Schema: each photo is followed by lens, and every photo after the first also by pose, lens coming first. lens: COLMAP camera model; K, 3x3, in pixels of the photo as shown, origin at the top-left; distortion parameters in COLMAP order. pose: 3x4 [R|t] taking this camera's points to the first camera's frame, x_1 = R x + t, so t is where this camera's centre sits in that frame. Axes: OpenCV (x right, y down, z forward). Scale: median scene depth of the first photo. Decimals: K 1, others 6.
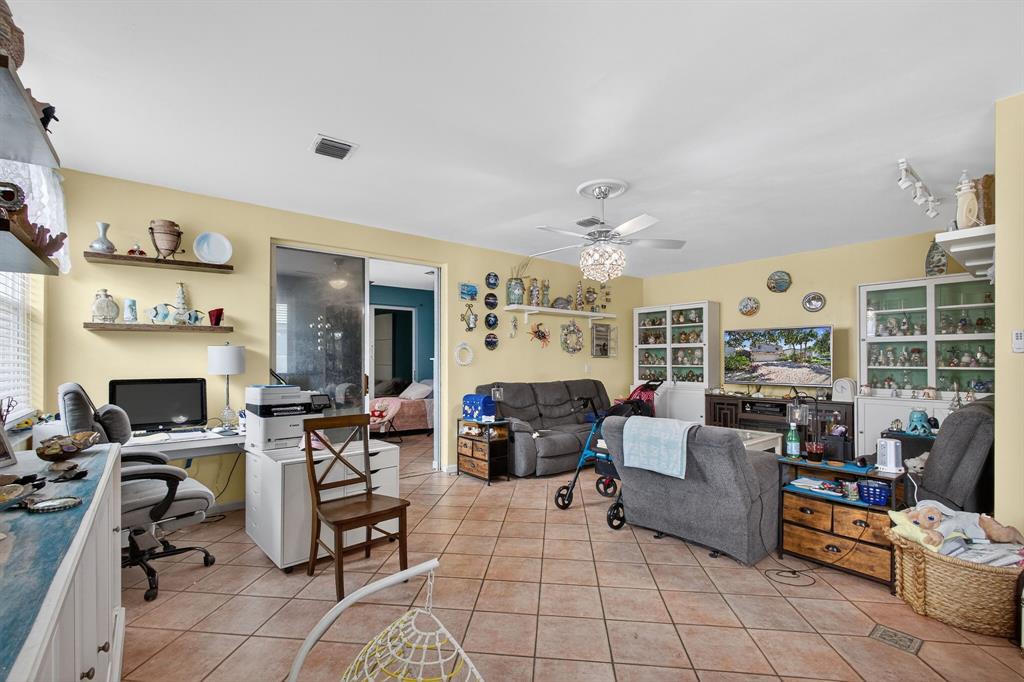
lens RADIAL K [[459.2, 0, 504.1], [0, 459.2, 357.9], [0, 0, 1]] dist [-0.000276, 0.000938]
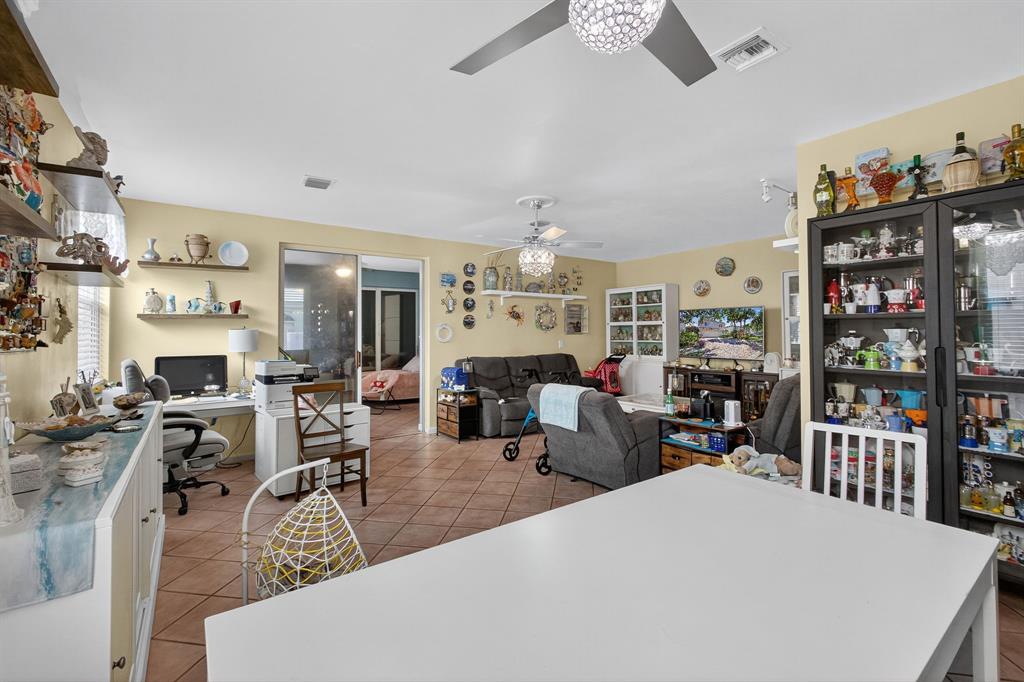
lens RADIAL K [[456.9, 0, 508.0], [0, 456.9, 322.9], [0, 0, 1]] dist [-0.000205, -0.000088]
pose [[0.998685, -0.007091, -0.050776, 0.145848], [0.006182, 0.999818, -0.018027, -0.012840], [0.050894, 0.017690, 0.998547, -0.172743]]
